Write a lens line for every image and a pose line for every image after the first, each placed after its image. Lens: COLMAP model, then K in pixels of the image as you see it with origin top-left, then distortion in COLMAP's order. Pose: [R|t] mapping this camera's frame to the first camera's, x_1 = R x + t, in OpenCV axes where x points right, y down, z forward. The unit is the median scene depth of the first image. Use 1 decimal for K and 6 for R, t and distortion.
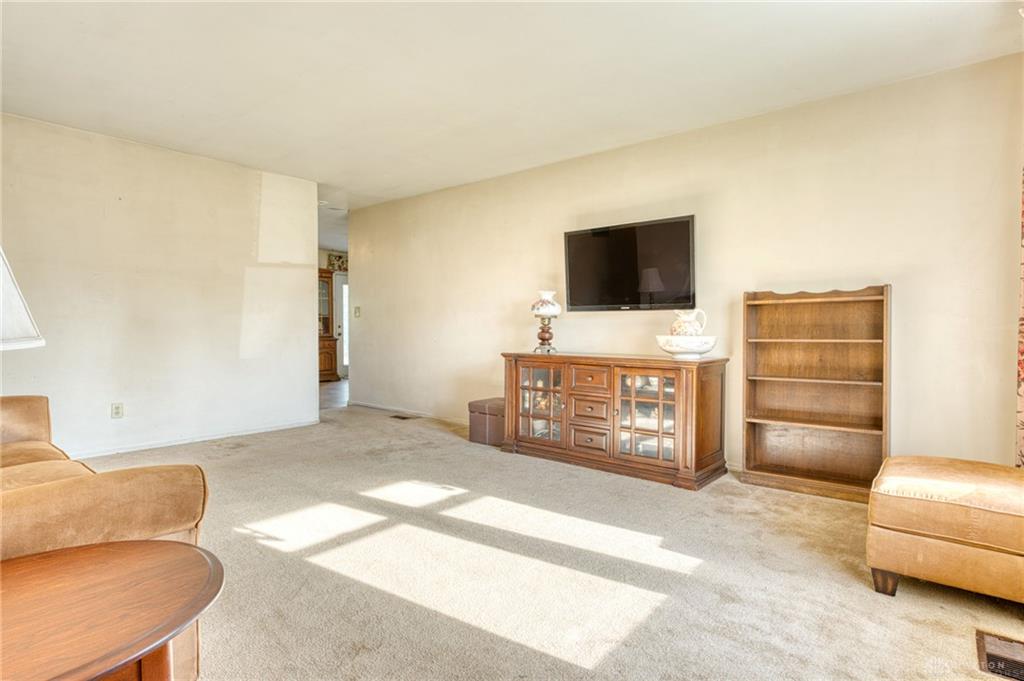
lens RADIAL K [[521.5, 0, 506.8], [0, 521.5, 338.9], [0, 0, 1]] dist [0.000121, -0.001320]
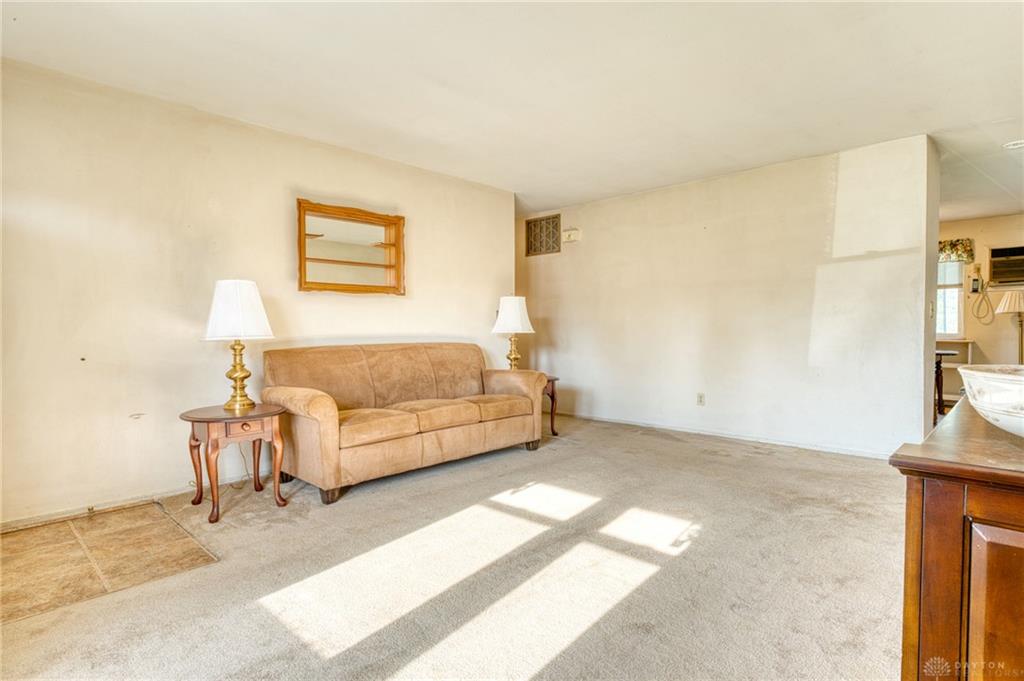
lens RADIAL K [[521.5, 0, 506.6], [0, 521.5, 339.0], [0, 0, 1]] dist [0.000121, -0.001320]
pose [[-0.039034, 0.019588, -0.999046, 0.666298], [-0.022155, 0.999545, 0.020464, -0.027293], [0.998992, 0.022933, -0.038582, 0.773436]]
